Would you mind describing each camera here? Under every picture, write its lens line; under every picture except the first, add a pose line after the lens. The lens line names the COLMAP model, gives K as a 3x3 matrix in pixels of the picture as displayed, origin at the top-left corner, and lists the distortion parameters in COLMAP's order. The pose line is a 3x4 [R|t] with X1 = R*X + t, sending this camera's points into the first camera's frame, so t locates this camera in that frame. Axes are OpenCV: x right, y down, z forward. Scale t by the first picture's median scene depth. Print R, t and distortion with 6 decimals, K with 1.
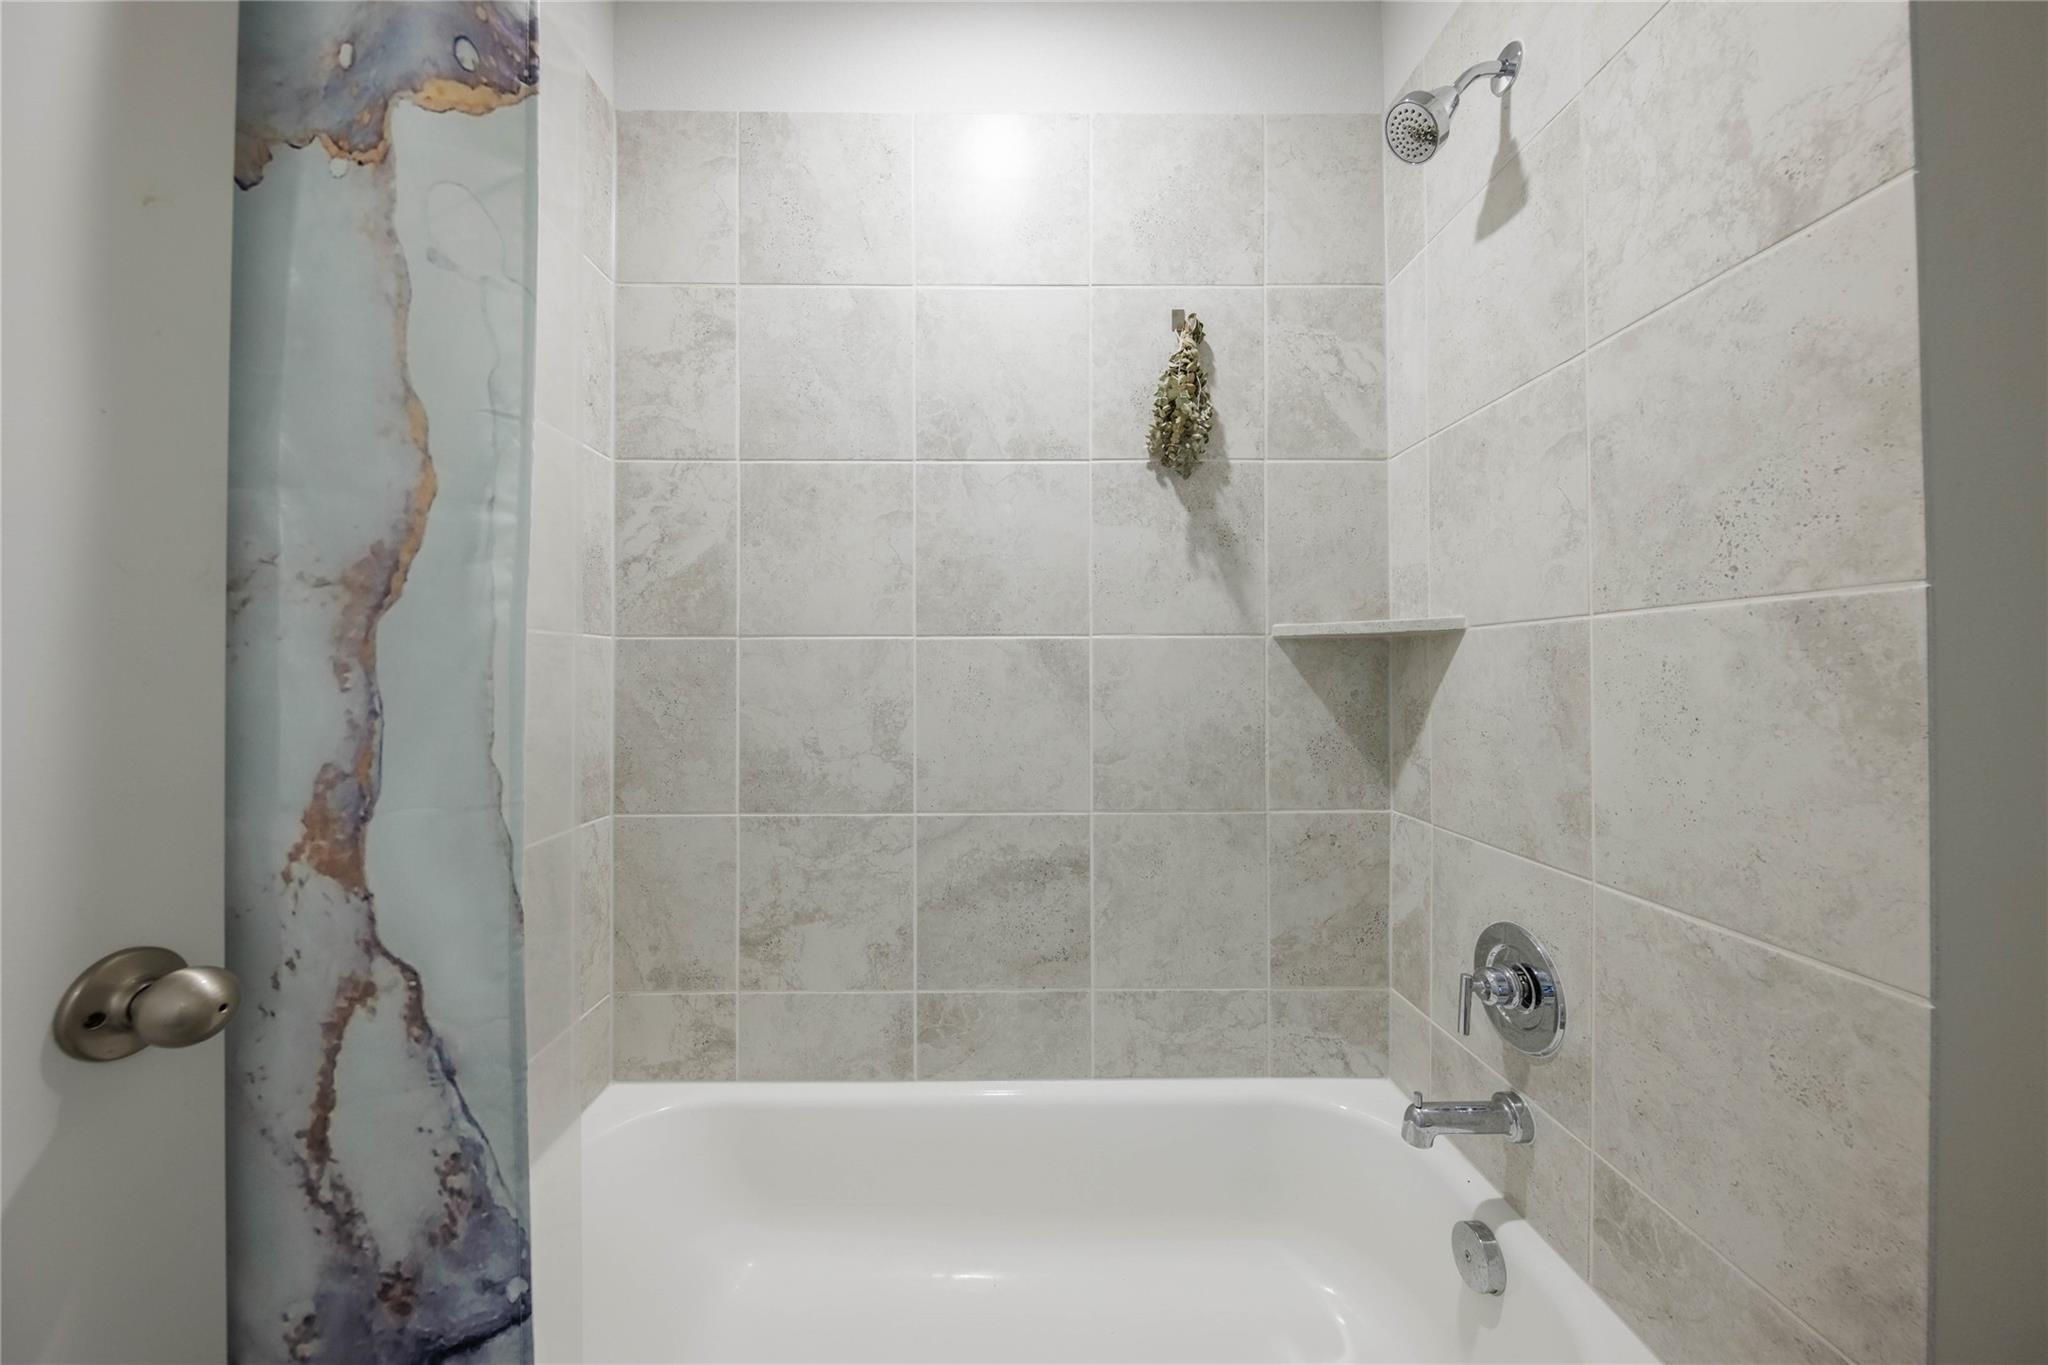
lens RADIAL K [[708.6, 0, 1018.7], [0, 708.6, 670.8], [0, 0, 1]] dist [0.004096, -0.002779]
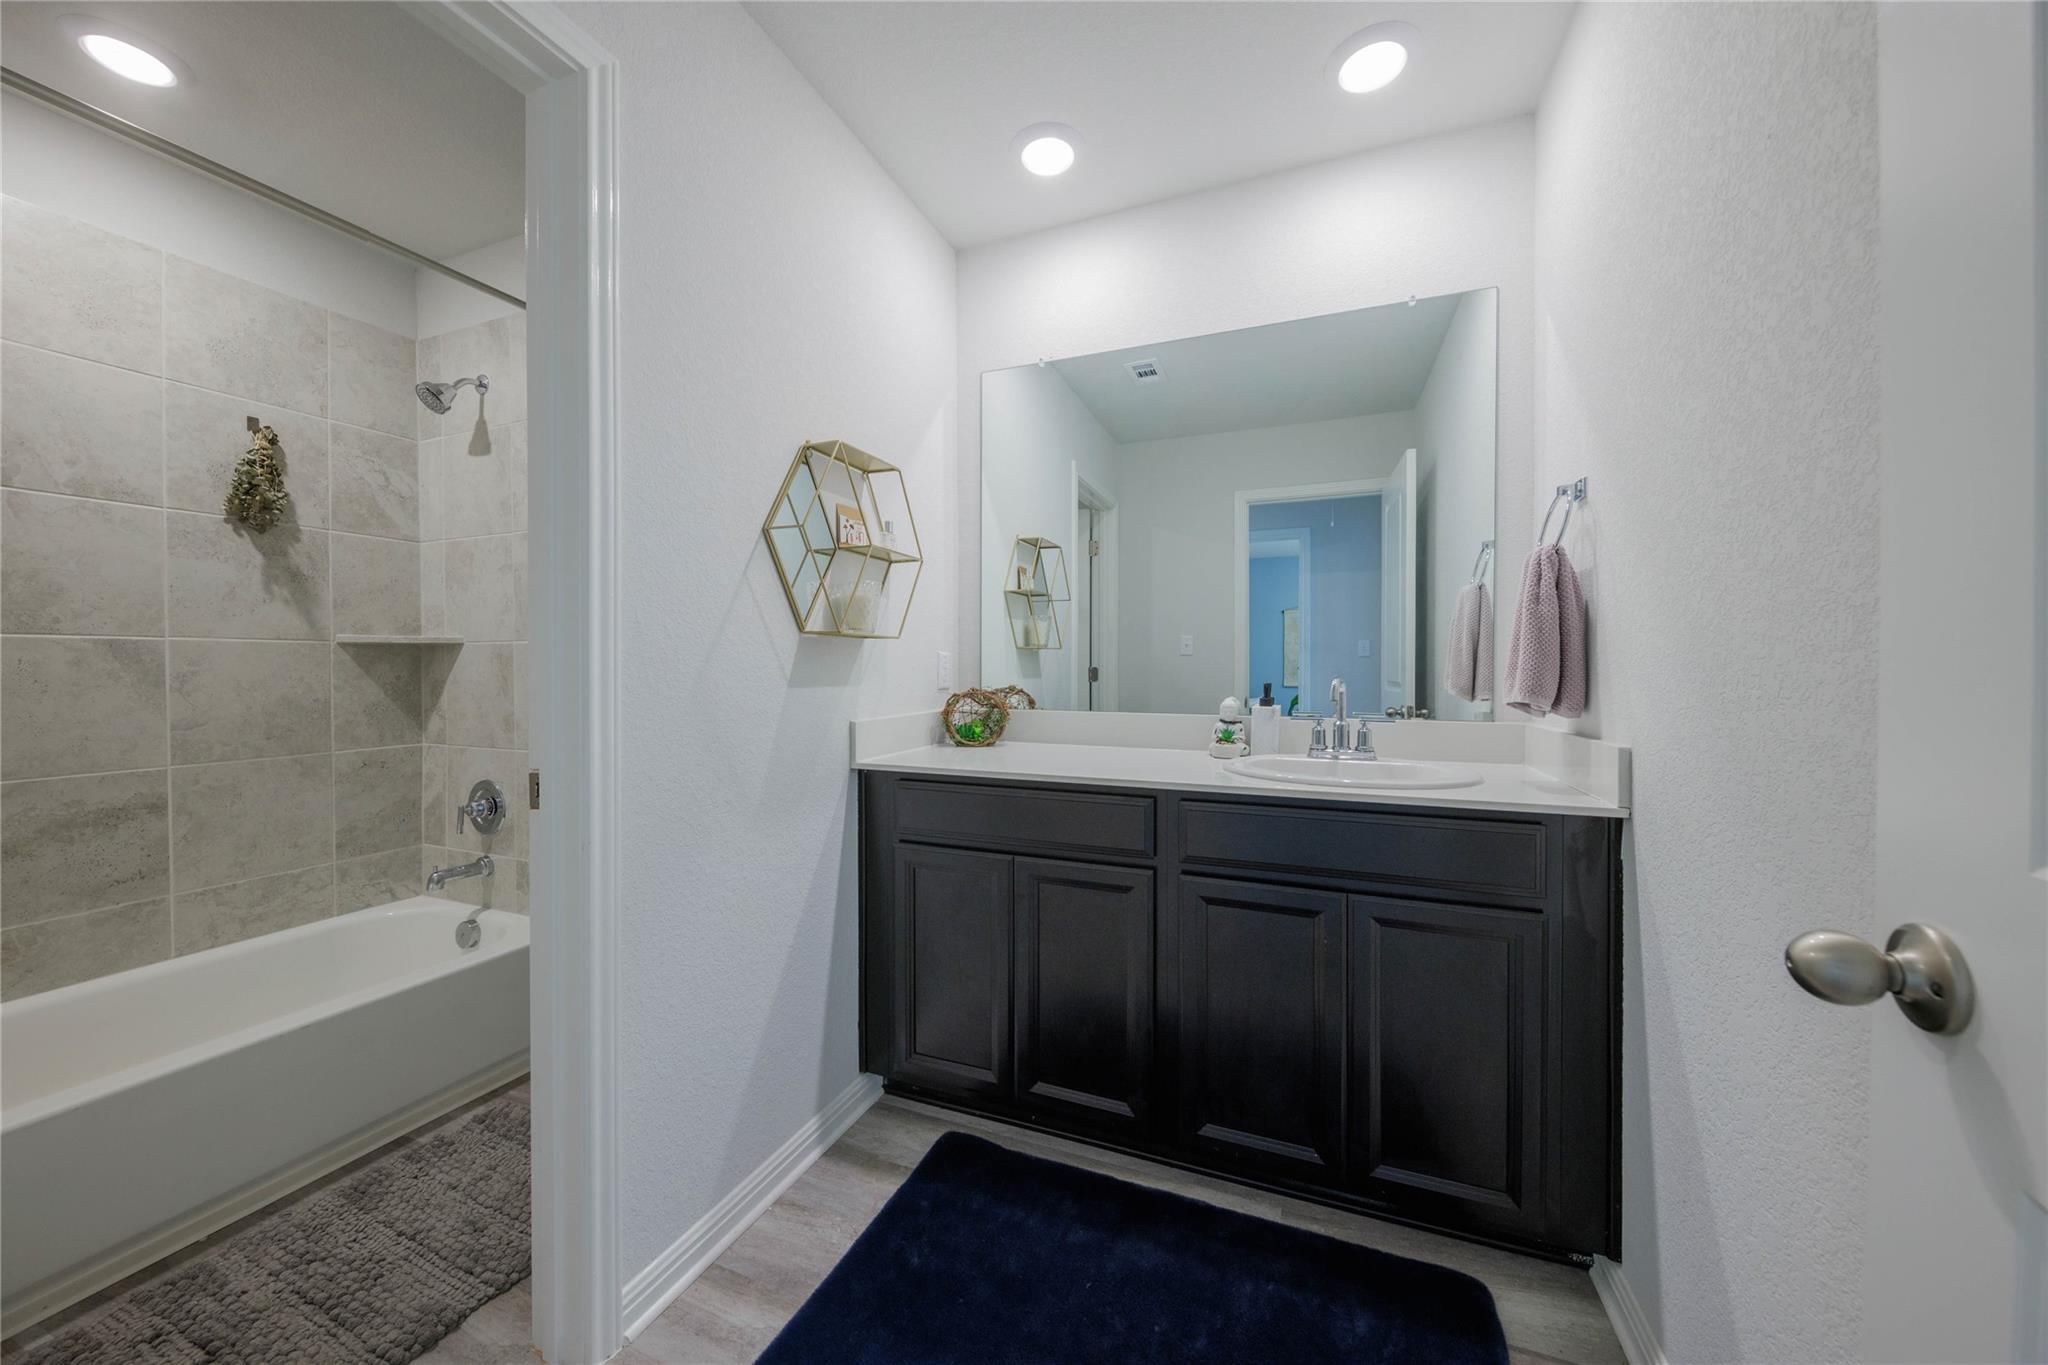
lens RADIAL K [[708.6, 0, 1018.7], [0, 708.6, 670.8], [0, 0, 1]] dist [0.004096, -0.002779]
pose [[0.395307, -0.005370, 0.918534, -0.506002], [-0.001482, 0.999978, 0.006484, 0.003424], [-0.918548, -0.003924, 0.395290, -1.050951]]
